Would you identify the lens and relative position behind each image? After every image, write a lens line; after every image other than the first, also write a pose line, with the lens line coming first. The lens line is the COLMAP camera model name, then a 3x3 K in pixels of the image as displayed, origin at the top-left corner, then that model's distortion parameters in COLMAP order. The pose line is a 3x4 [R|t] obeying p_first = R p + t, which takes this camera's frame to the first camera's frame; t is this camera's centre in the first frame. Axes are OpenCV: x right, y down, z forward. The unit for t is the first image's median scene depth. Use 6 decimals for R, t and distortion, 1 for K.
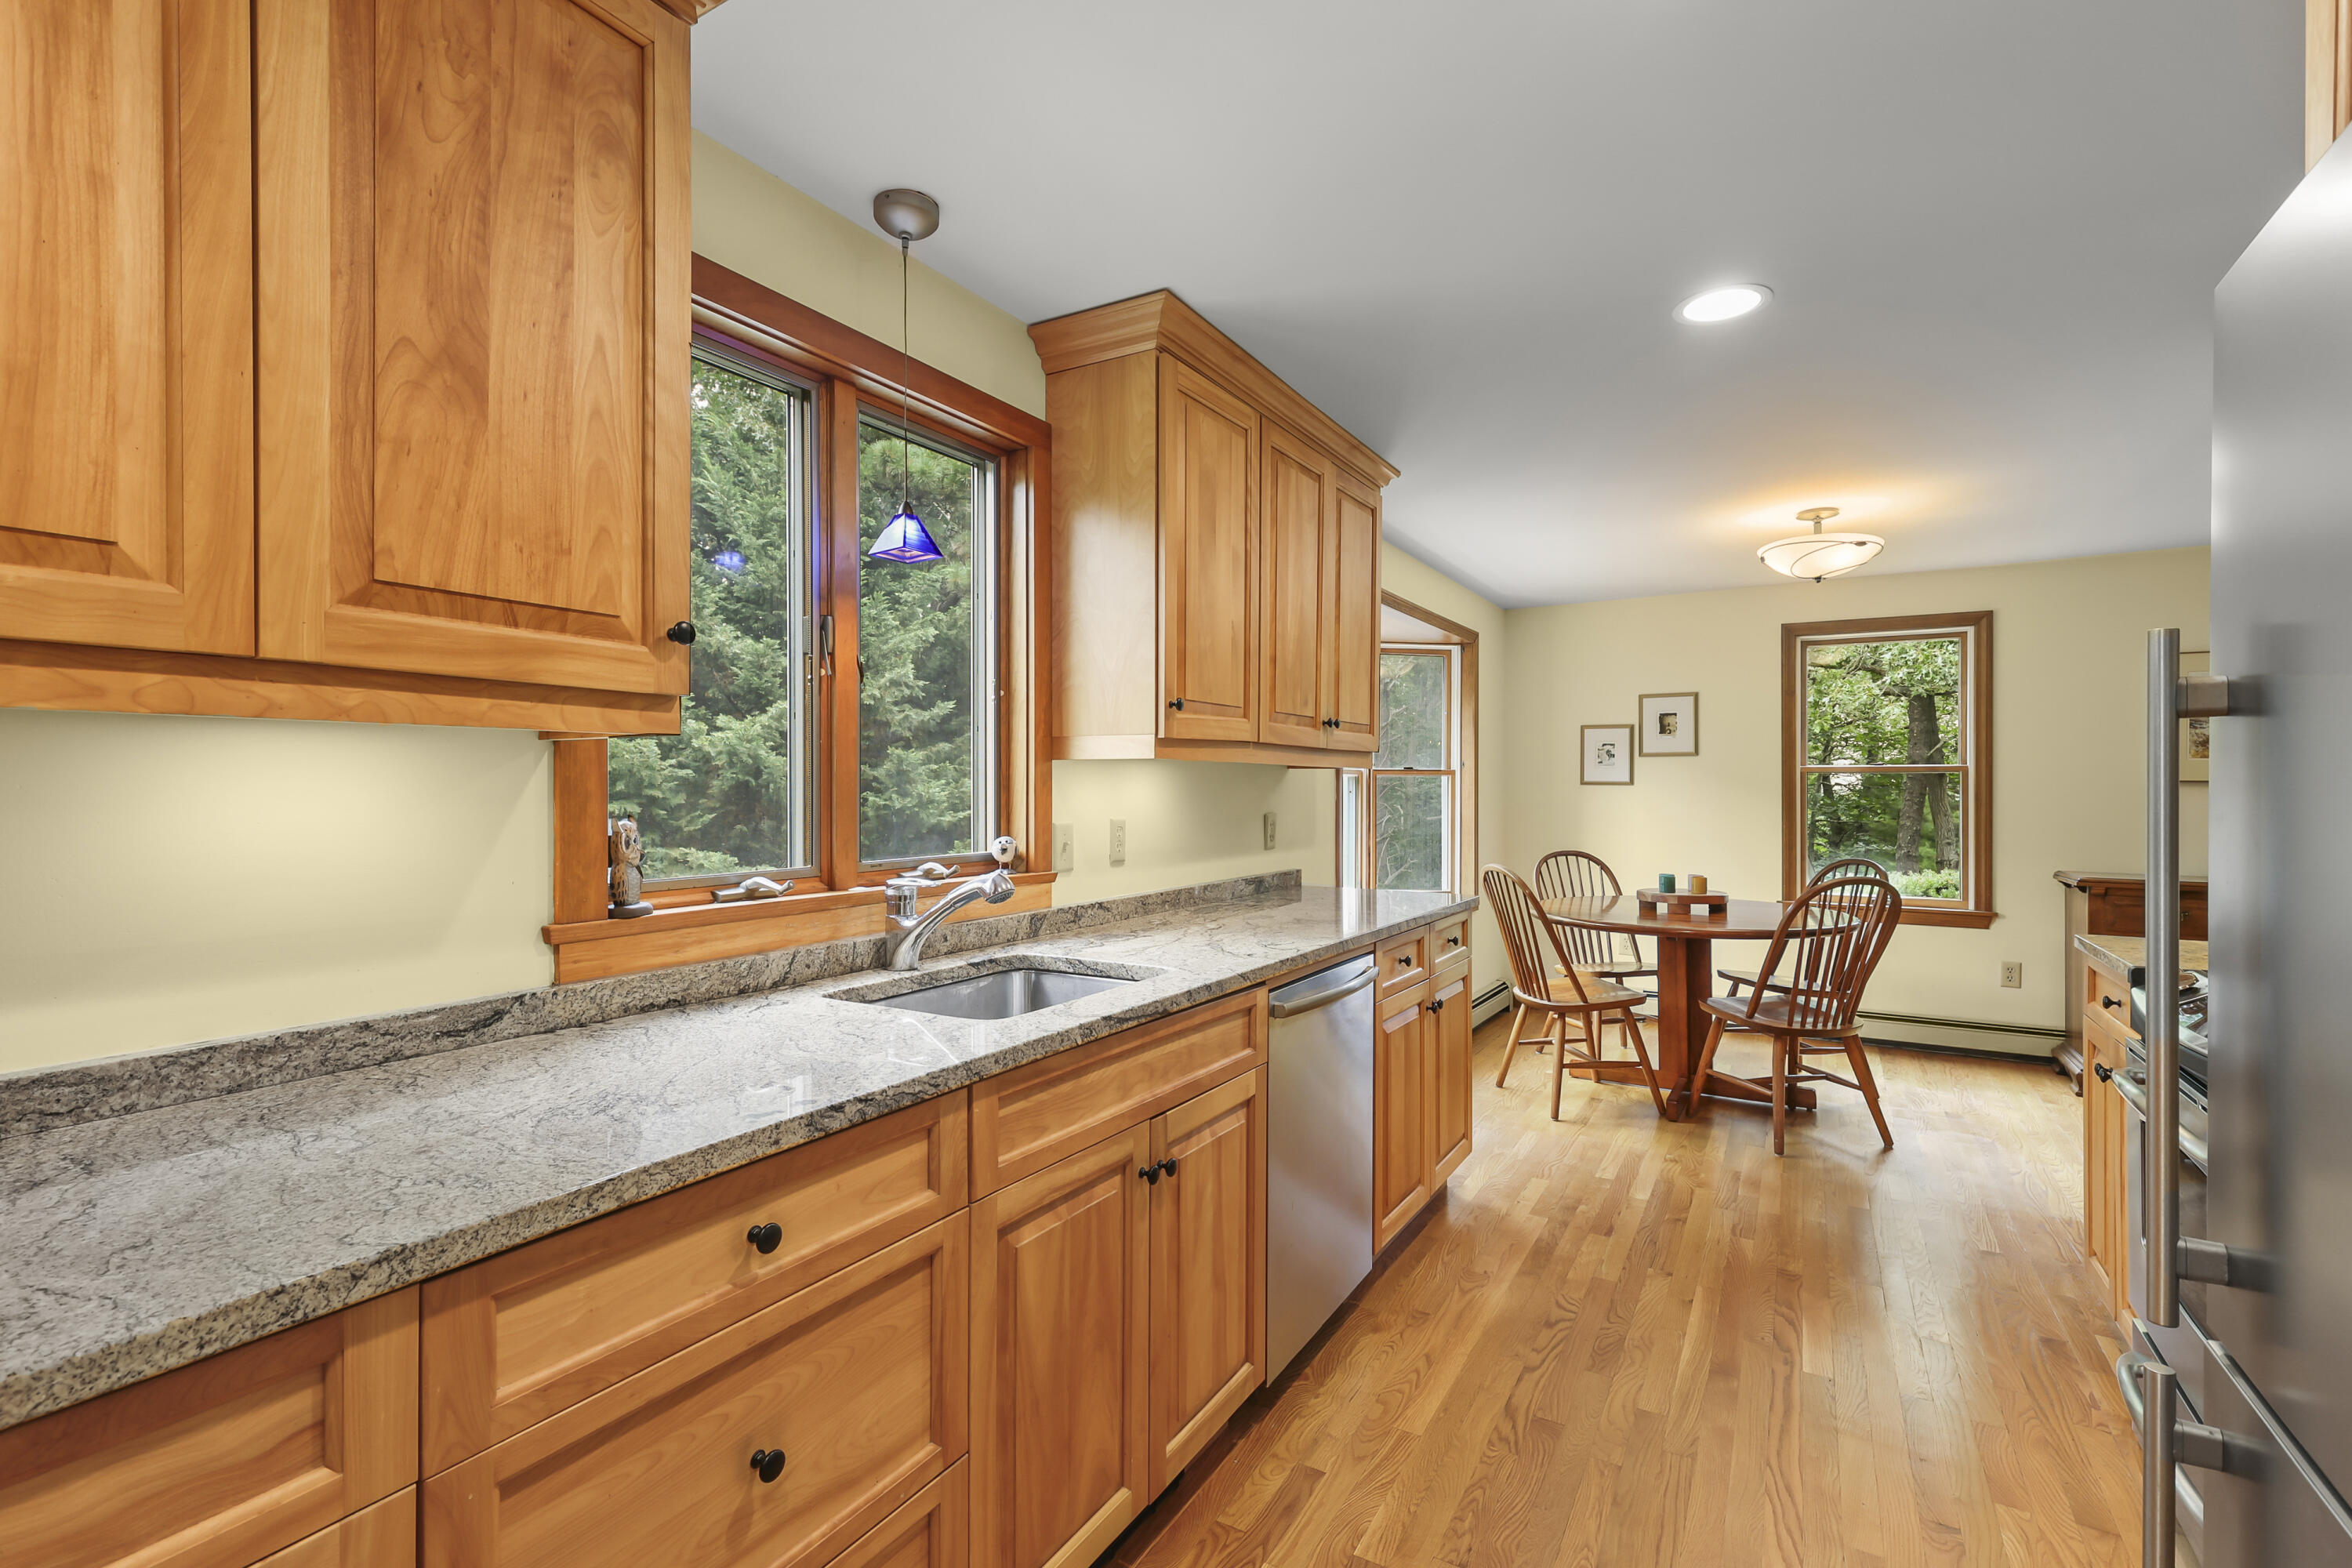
lens RADIAL K [[1064.5, 0, 1155.5], [0, 1064.5, 790.3], [0, 0, 1]] dist [0.004528, -0.000188]
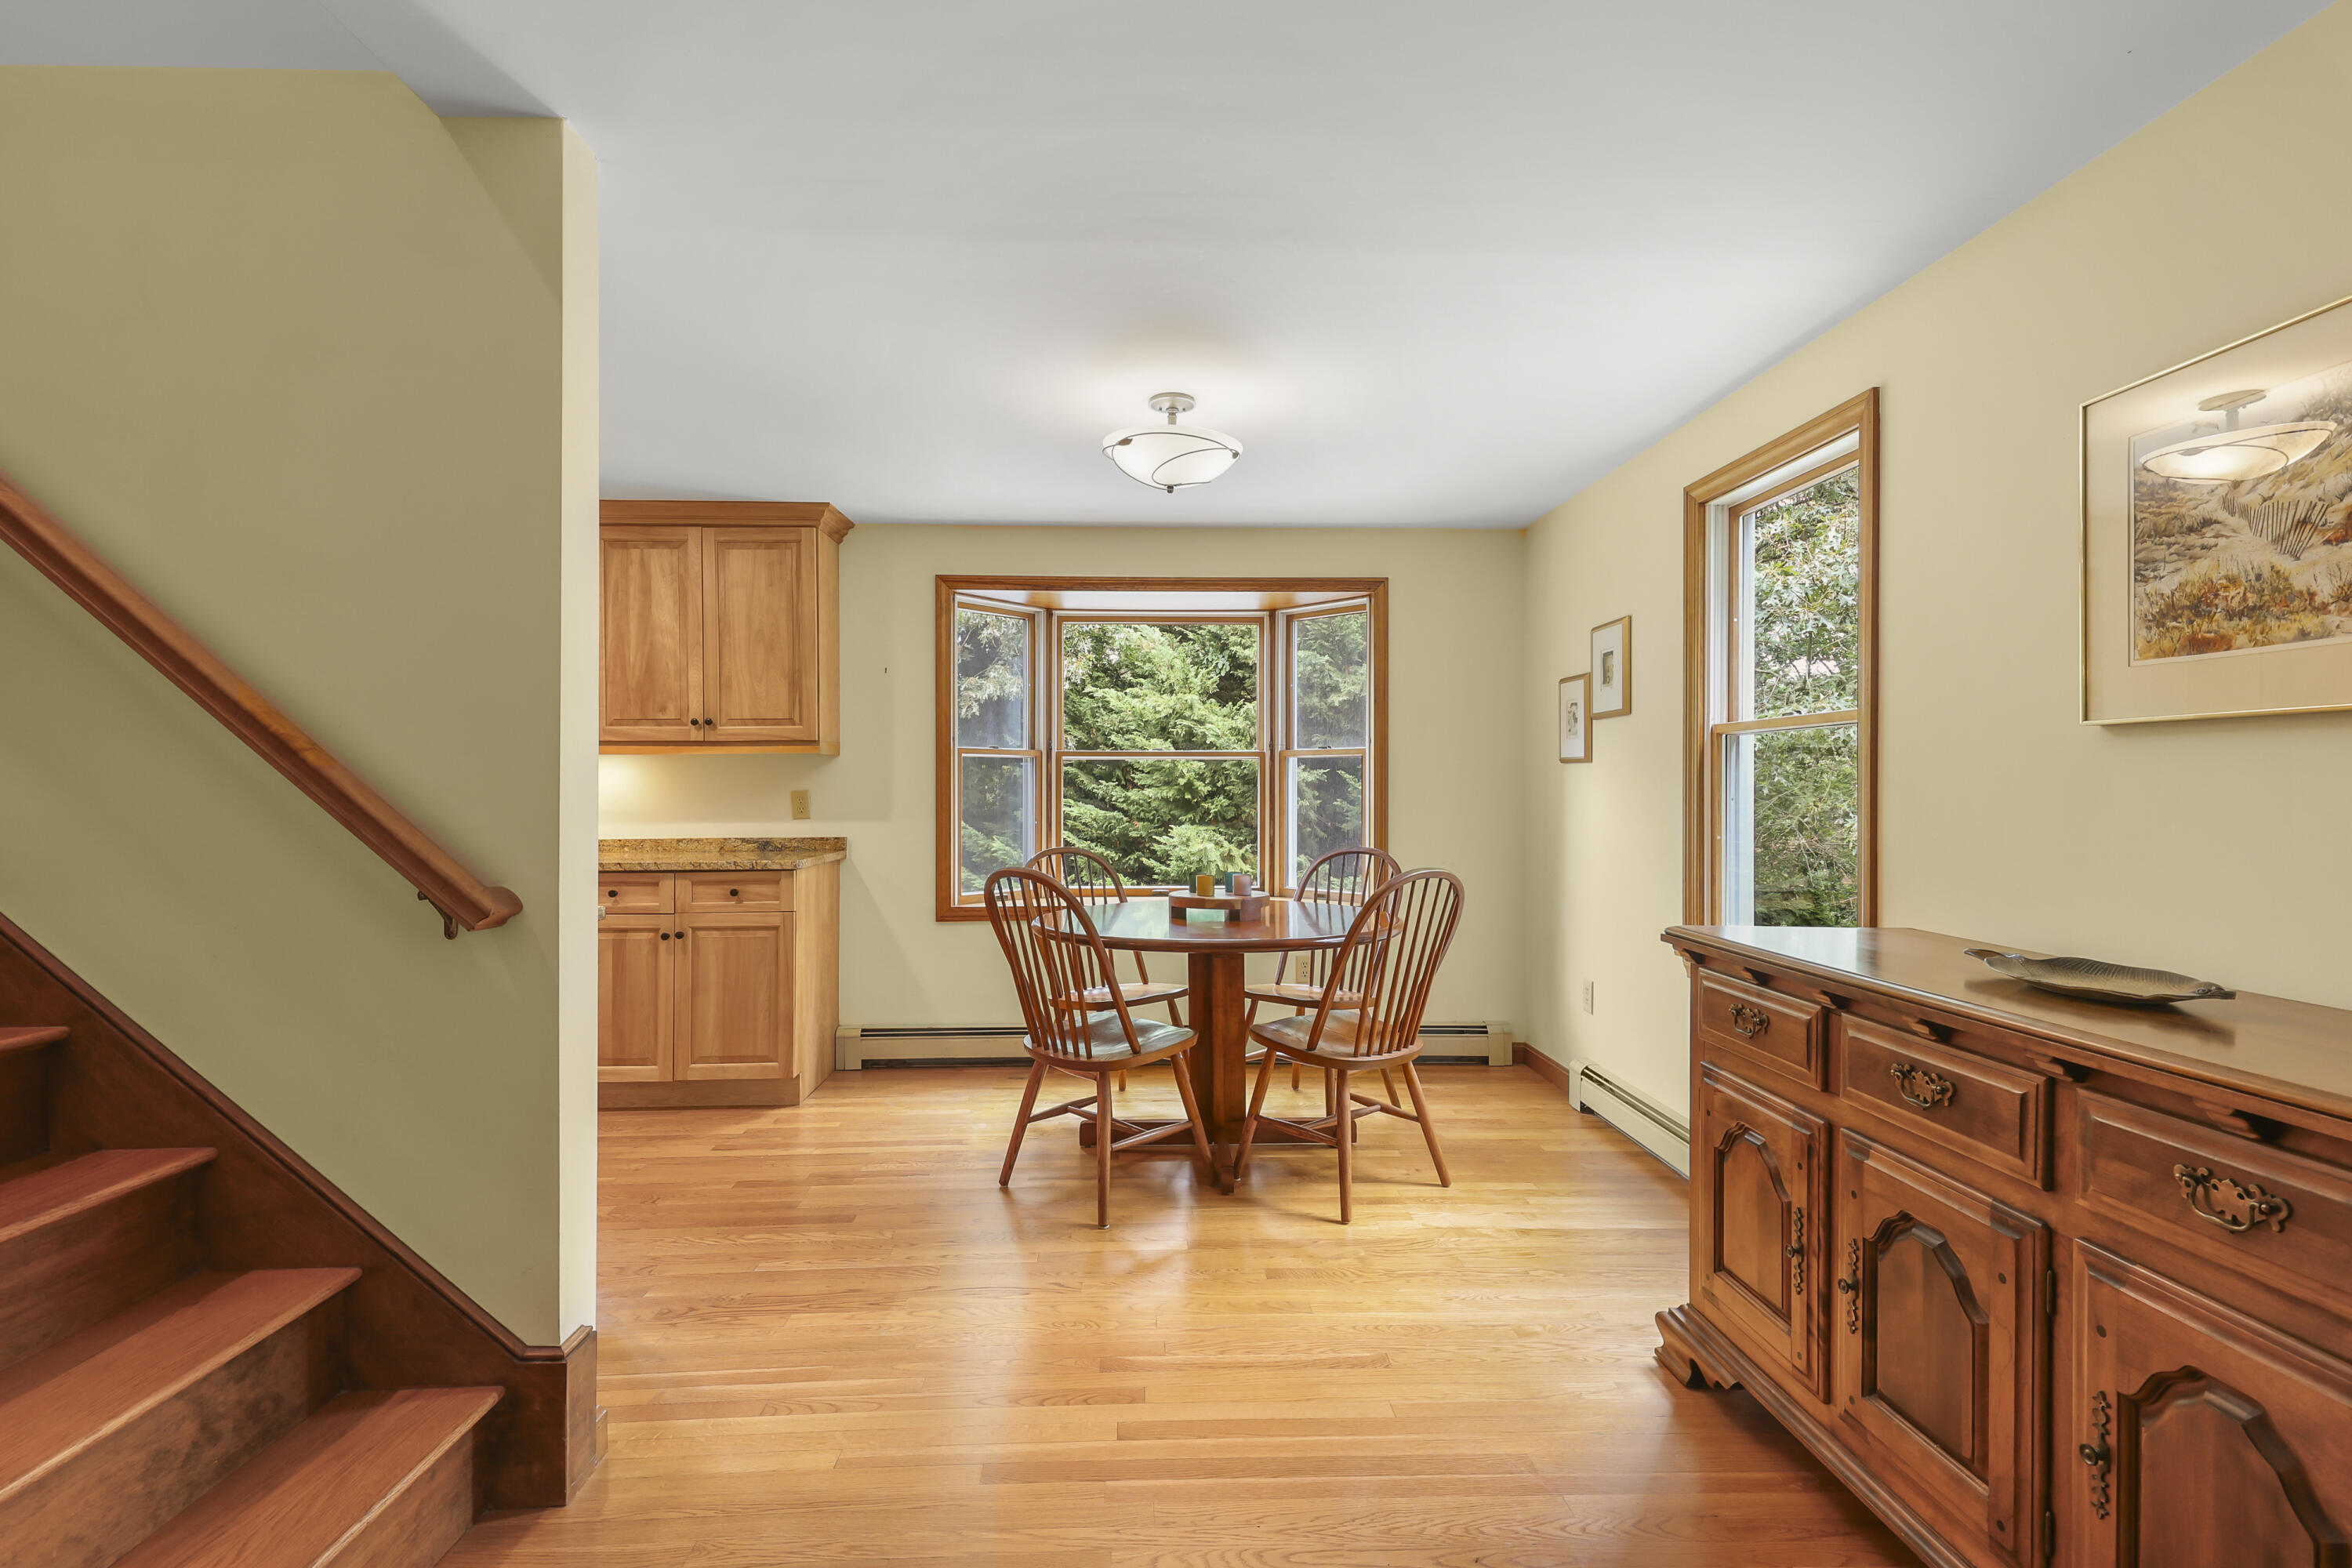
lens RADIAL K [[1075.9, 0, 1184.1], [0, 1075.9, 788.5], [0, 0, 1]] dist [0.000556, 0.000026]
pose [[0.559260, -0.003600, -0.828984, 0.979689], [0.000847, 0.999993, -0.003772, 0.015881], [0.828992, 0.001407, 0.559259, 0.444707]]
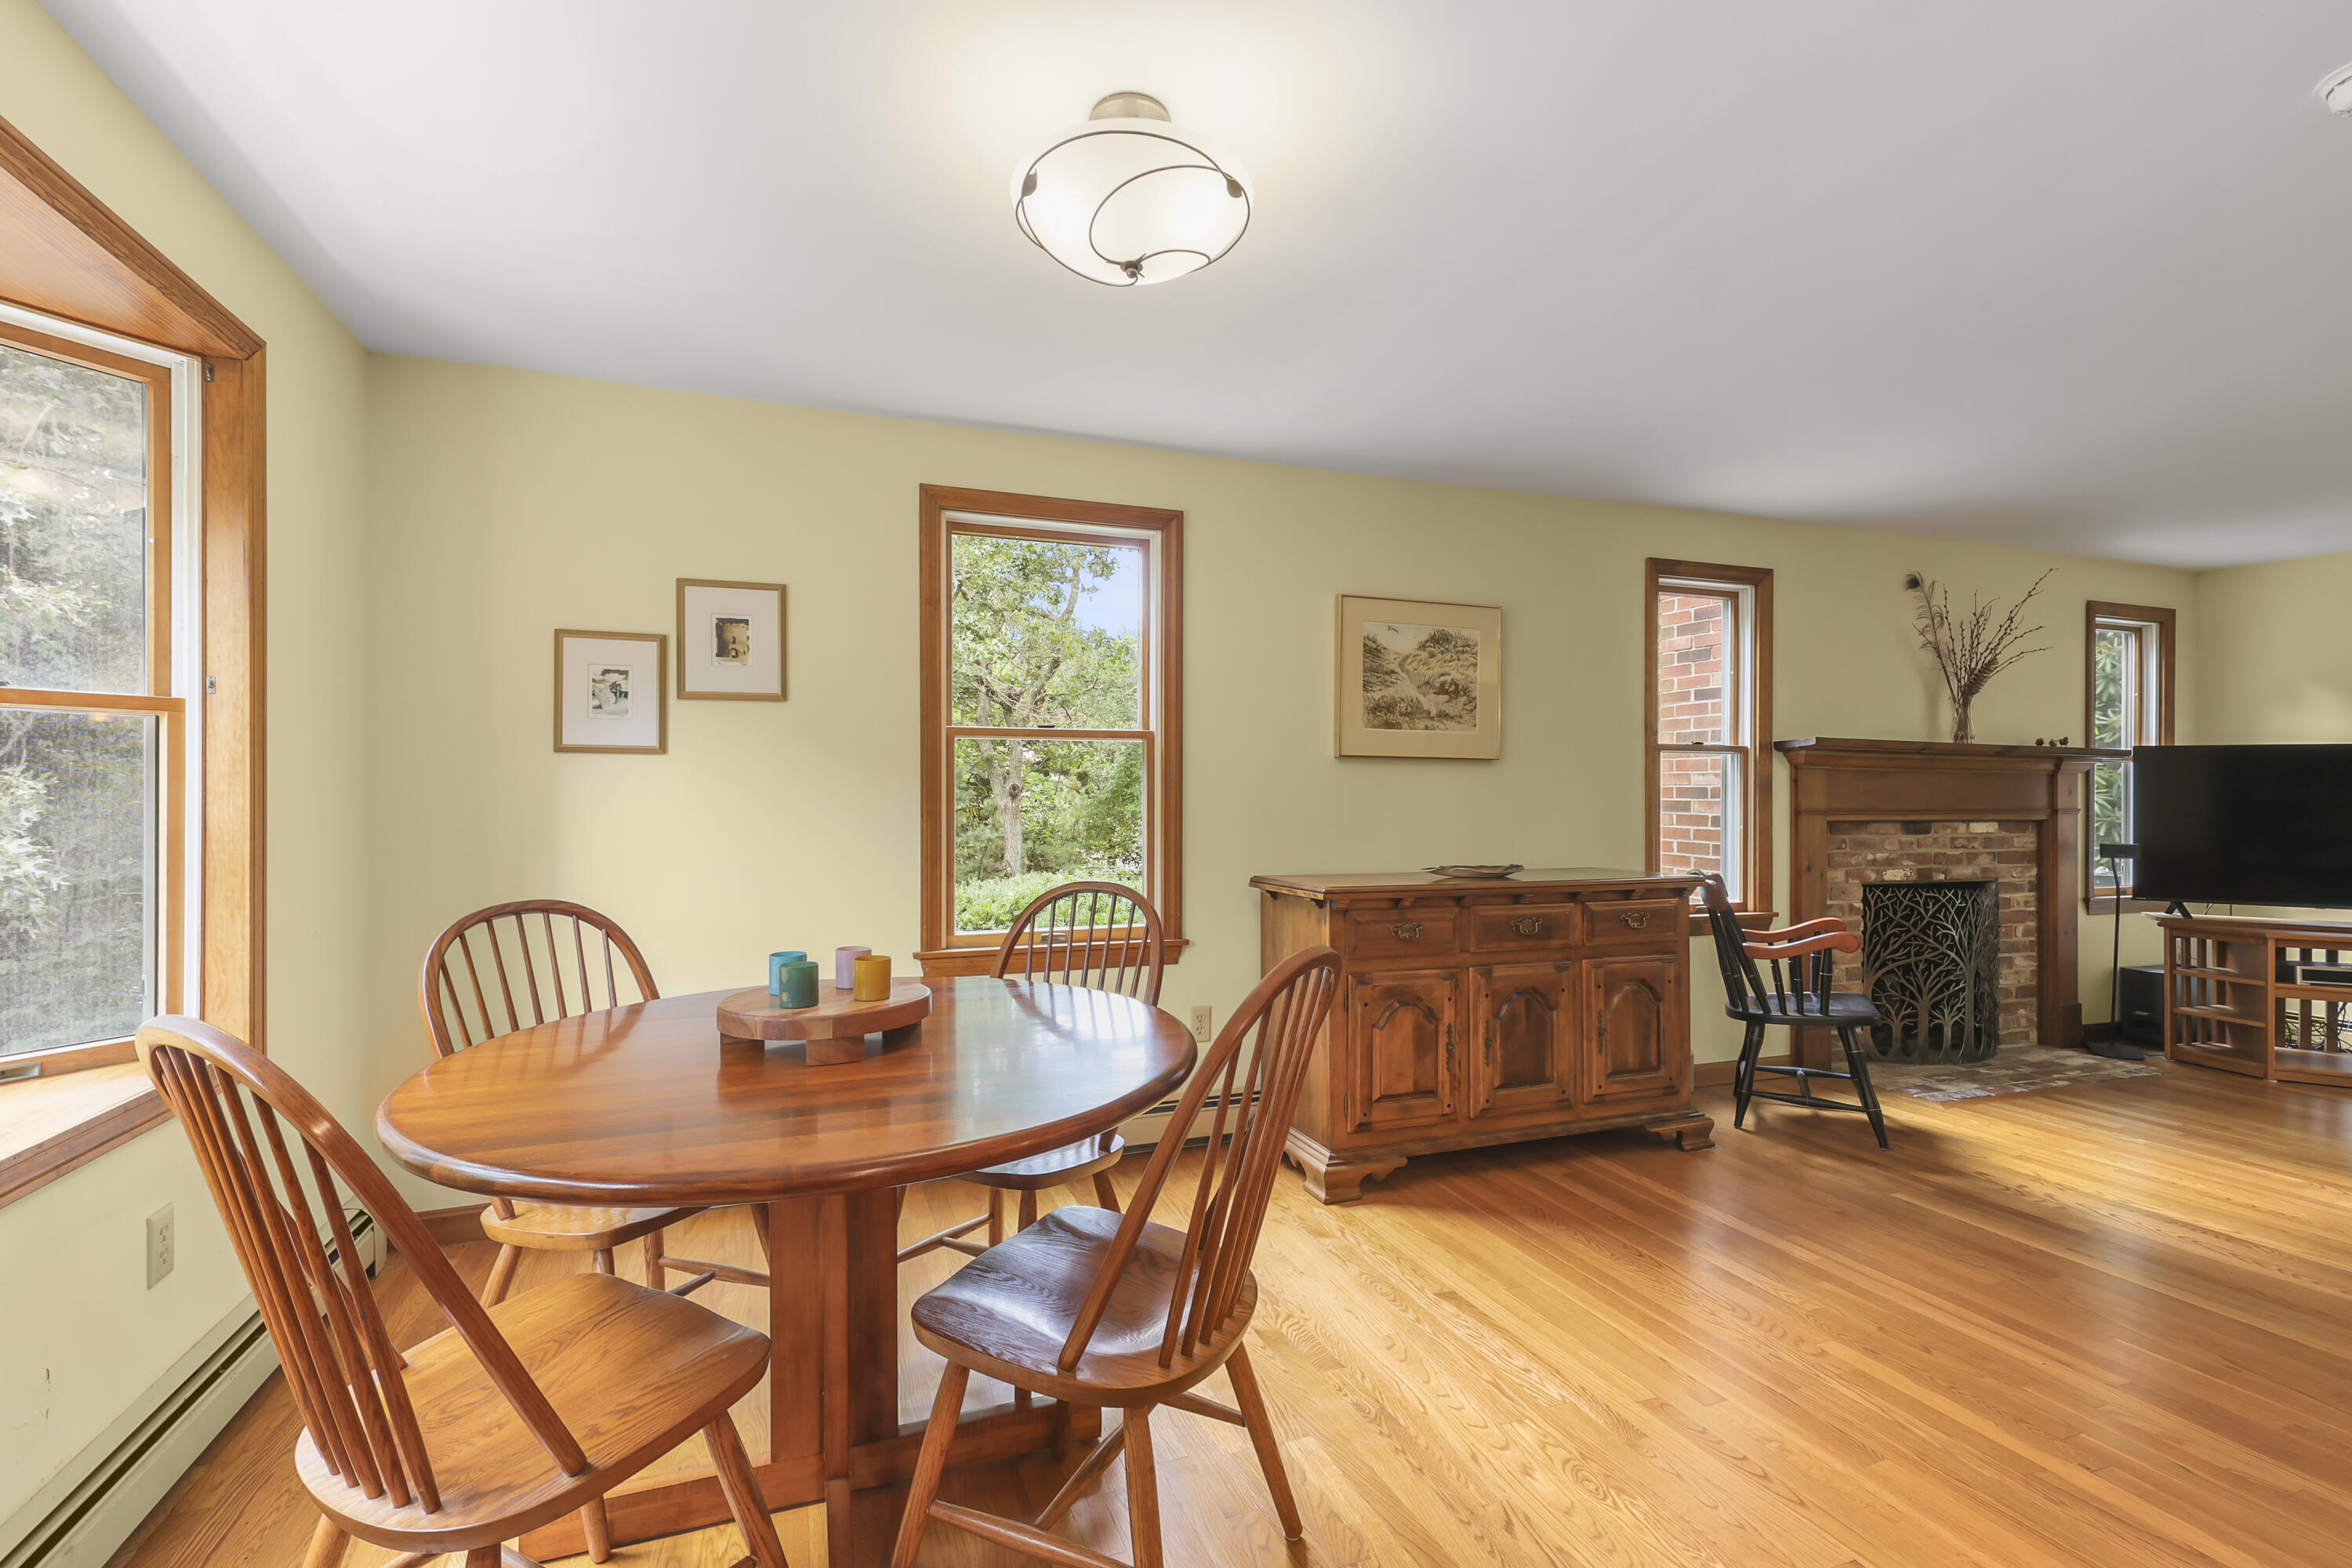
lens RADIAL K [[1064.5, 0, 1178.2], [0, 1064.5, 786.1], [0, 0, 1]] dist [0.004528, -0.000188]
pose [[0.612959, 0.000638, 0.790115, 0.218952], [0.004631, 0.999980, -0.004400, 0.015375], [-0.790102, 0.006356, 0.612943, 0.552139]]
